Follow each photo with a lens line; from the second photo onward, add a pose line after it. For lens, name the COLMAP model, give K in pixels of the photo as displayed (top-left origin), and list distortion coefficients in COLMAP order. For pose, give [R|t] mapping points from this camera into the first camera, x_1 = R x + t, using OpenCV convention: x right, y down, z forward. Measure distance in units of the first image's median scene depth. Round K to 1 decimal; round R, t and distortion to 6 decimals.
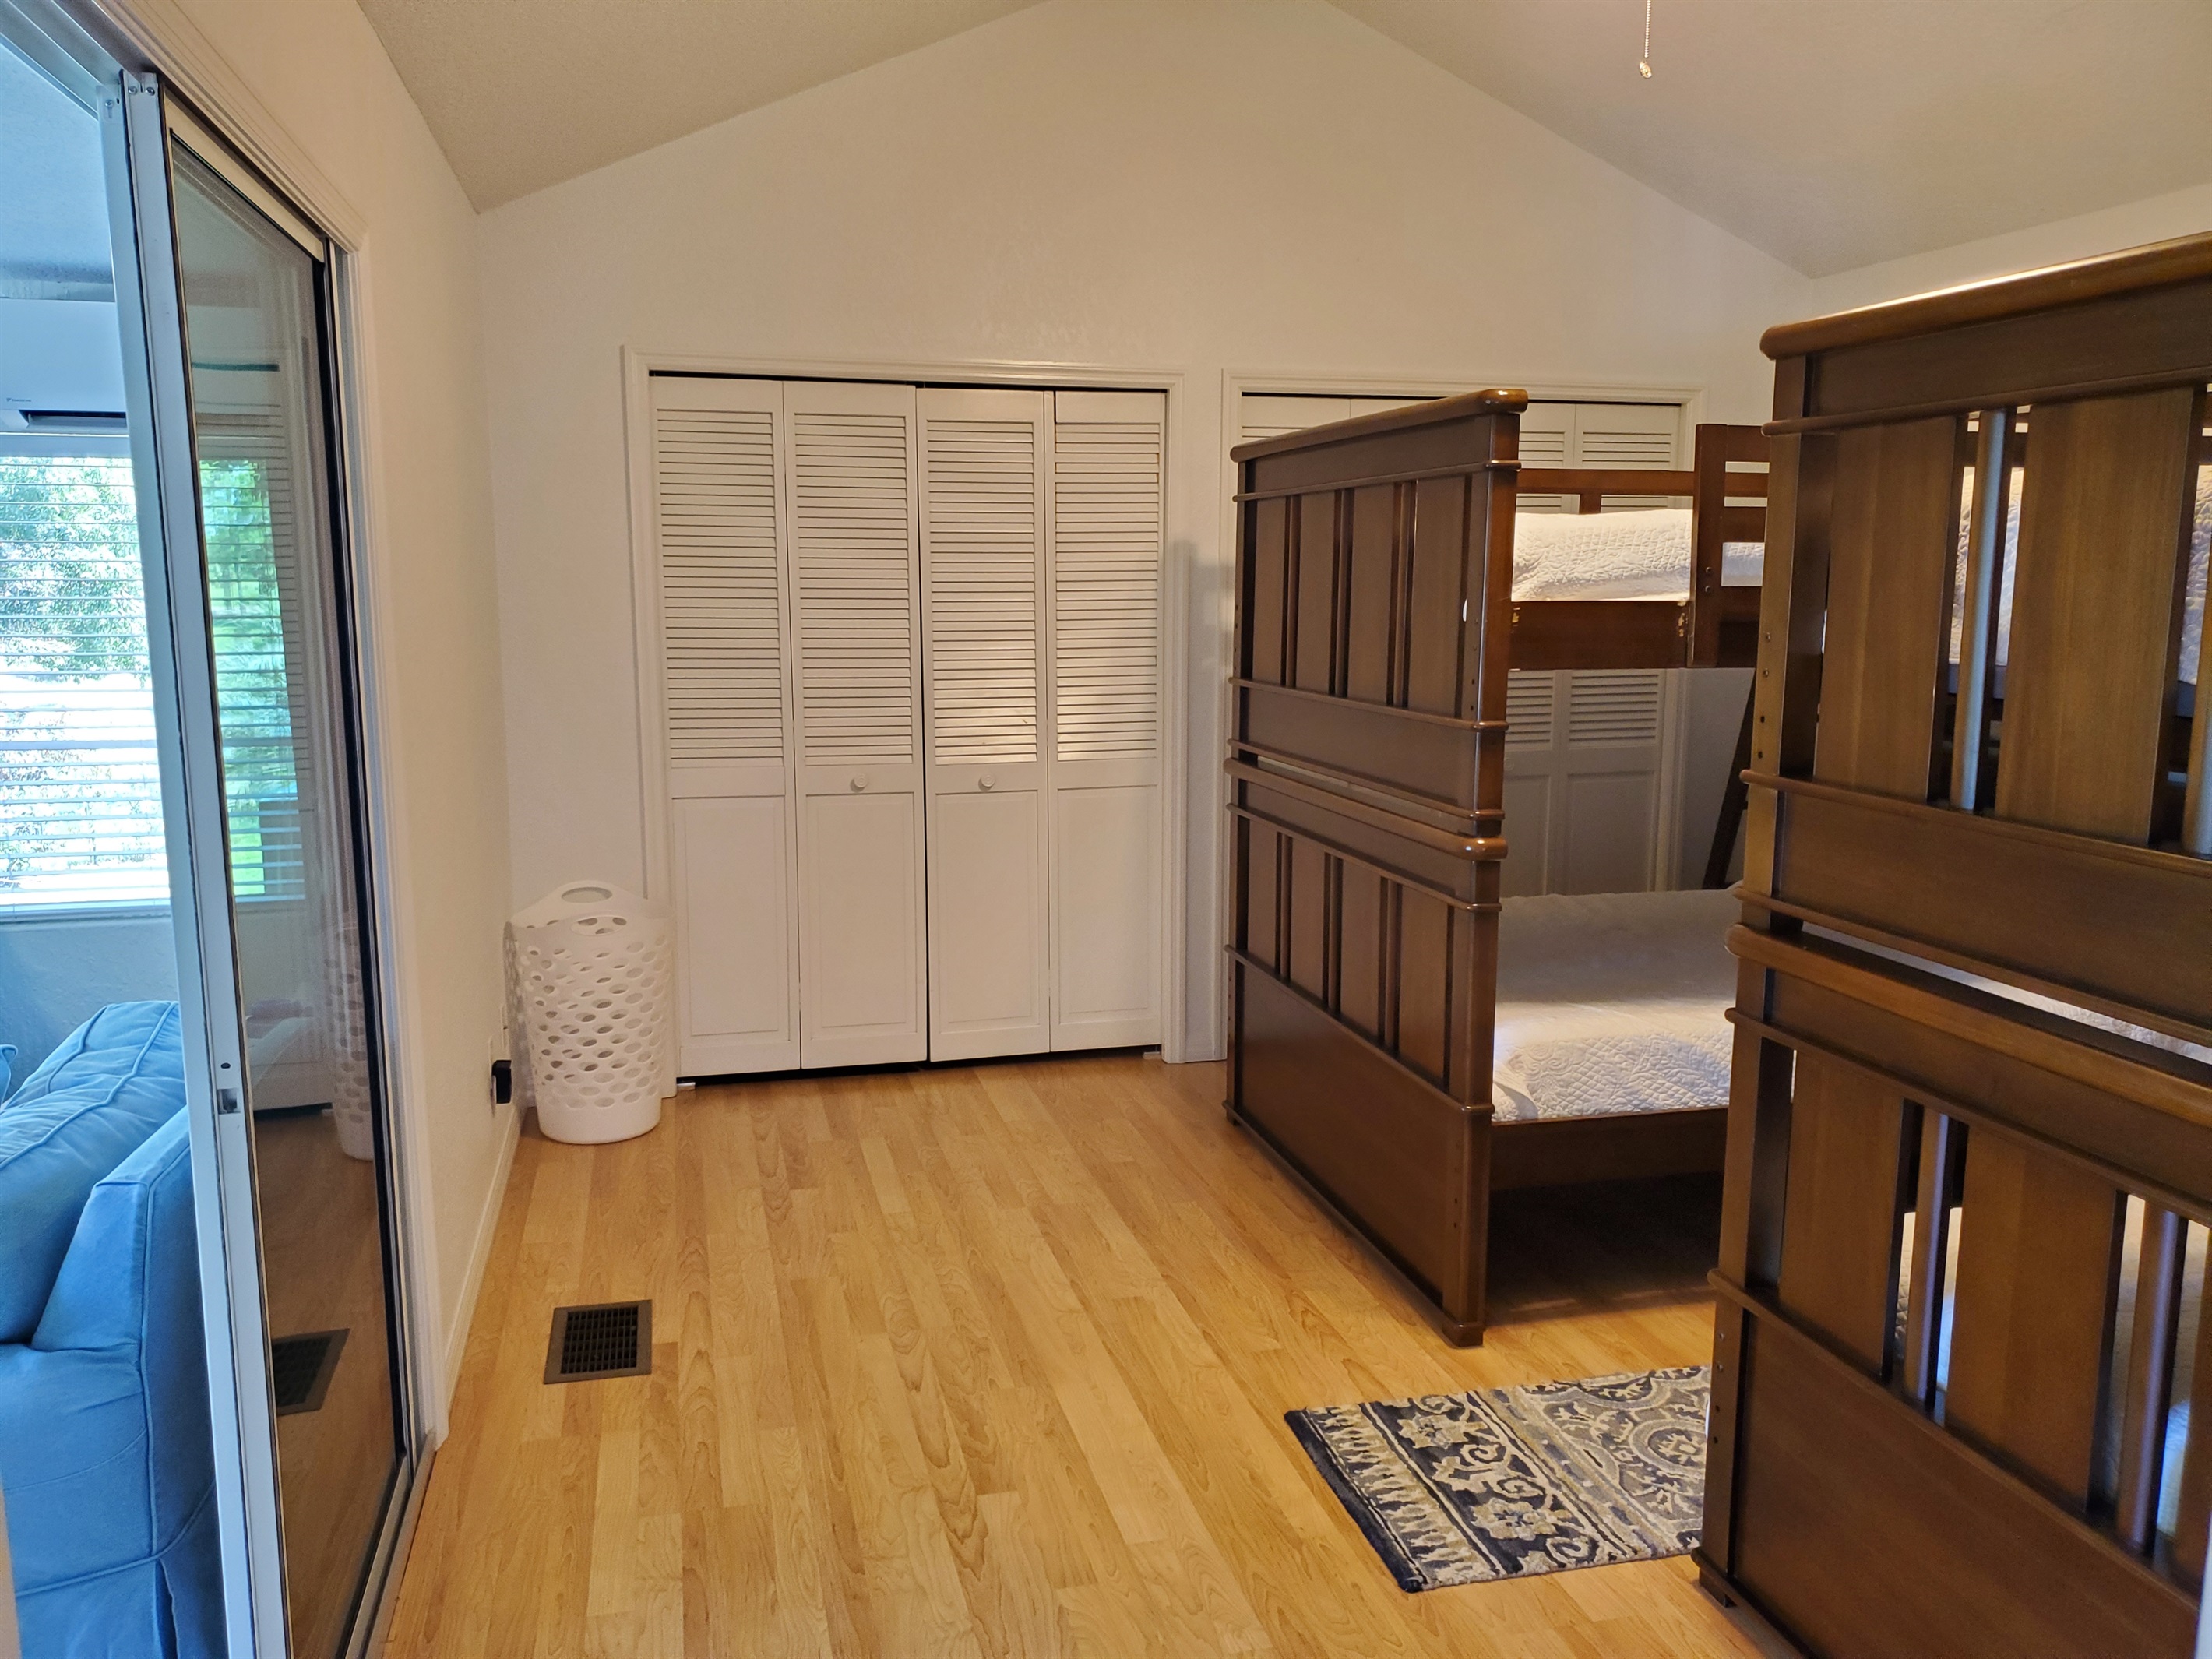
lens RADIAL K [[1725.1, 0, 1106.0], [0, 1725.1, 829.5], [0, 0, 1]] dist [0.003385, 0.005415]
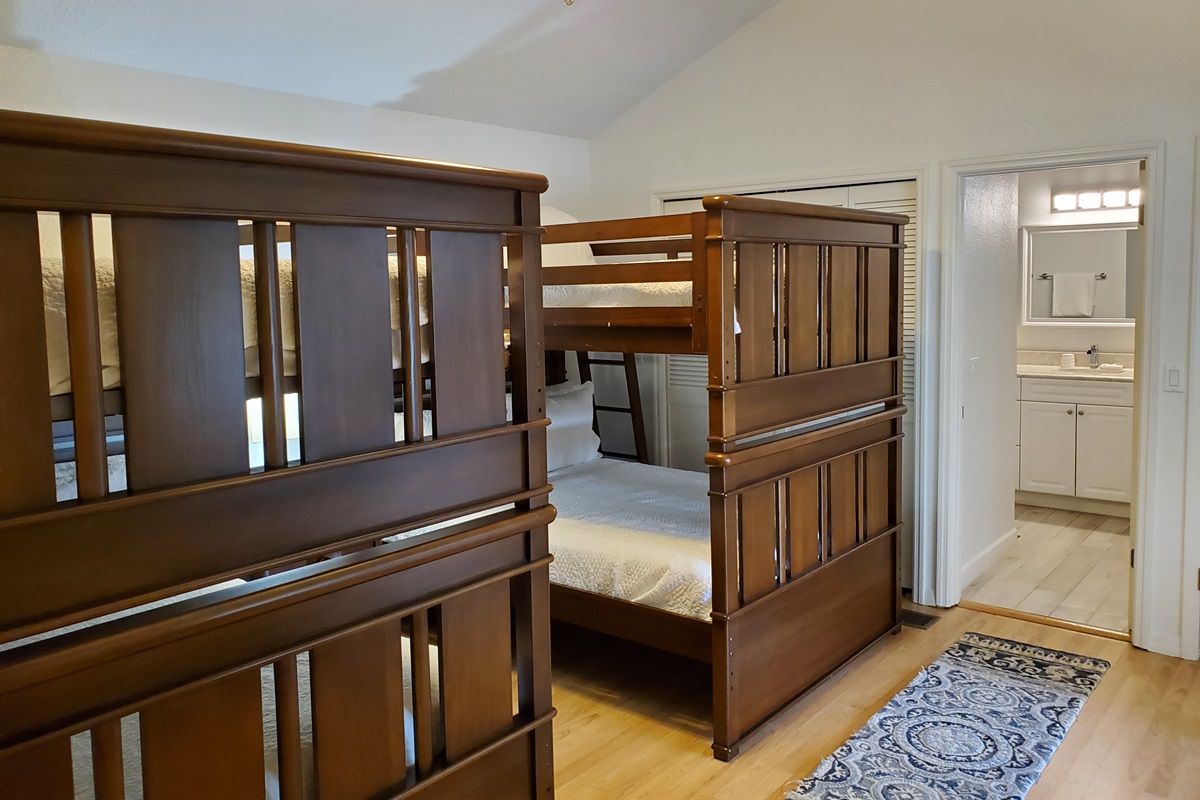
lens RADIAL K [[935.4, 0, 599.9], [0, 935.4, 406.8], [0, 0, 1]] dist [0.004363, 0.004221]
pose [[-0.611383, -0.073866, 0.787880, -0.270924], [0.136313, 0.970921, 0.196803, -0.146802], [-0.779506, 0.227720, -0.583535, 1.000874]]
